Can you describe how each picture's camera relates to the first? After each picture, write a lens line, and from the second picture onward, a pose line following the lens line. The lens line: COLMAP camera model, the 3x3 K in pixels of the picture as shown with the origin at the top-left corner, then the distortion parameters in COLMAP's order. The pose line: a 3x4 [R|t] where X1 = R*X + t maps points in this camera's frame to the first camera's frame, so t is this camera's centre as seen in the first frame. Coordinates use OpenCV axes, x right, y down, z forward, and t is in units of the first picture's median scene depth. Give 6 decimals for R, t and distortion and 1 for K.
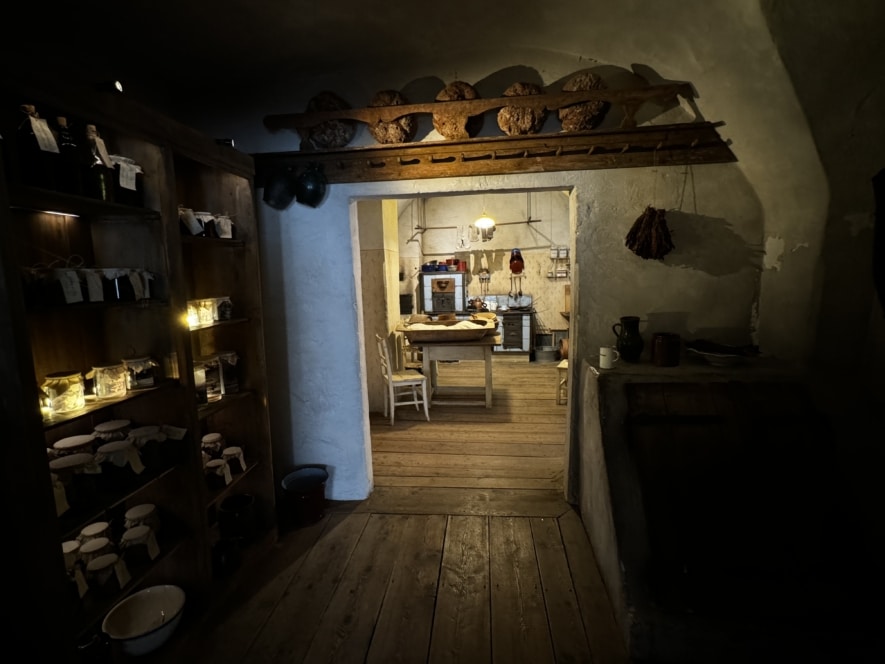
lens RADIAL K [[412.5, 0, 442.2], [0, 412.5, 331.2], [0, 0, 1]] dist [0.000208, 0.000001]
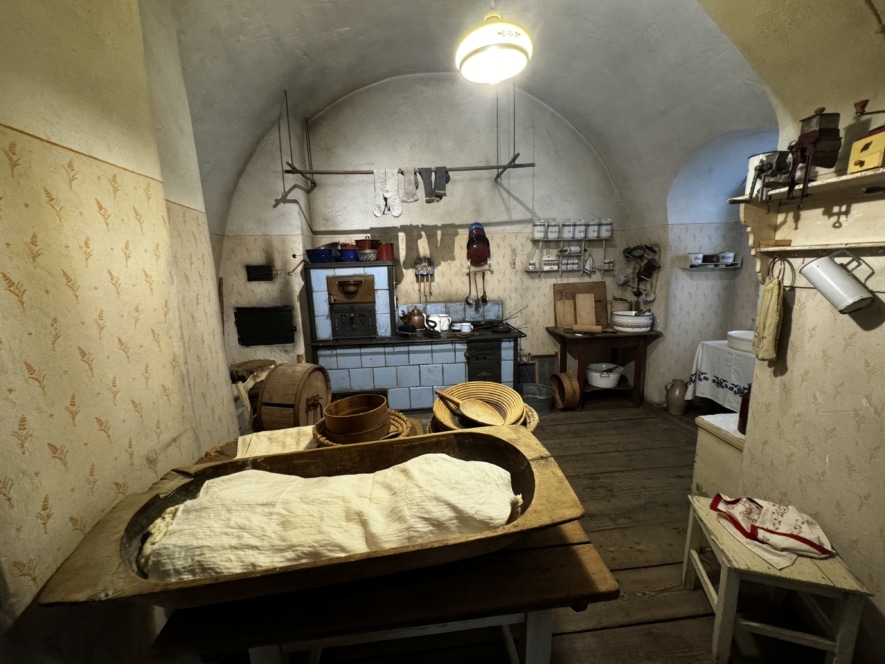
lens RADIAL K [[356.8, 0, 442.3], [0, 356.8, 331.0], [0, 0, 1]] dist [0.000911, 0.000011]
pose [[0.973864, -0.042909, 0.223041, 0.010890], [0.035091, 0.998627, 0.038899, -0.067962], [-0.224404, -0.030055, 0.974033, 0.510185]]
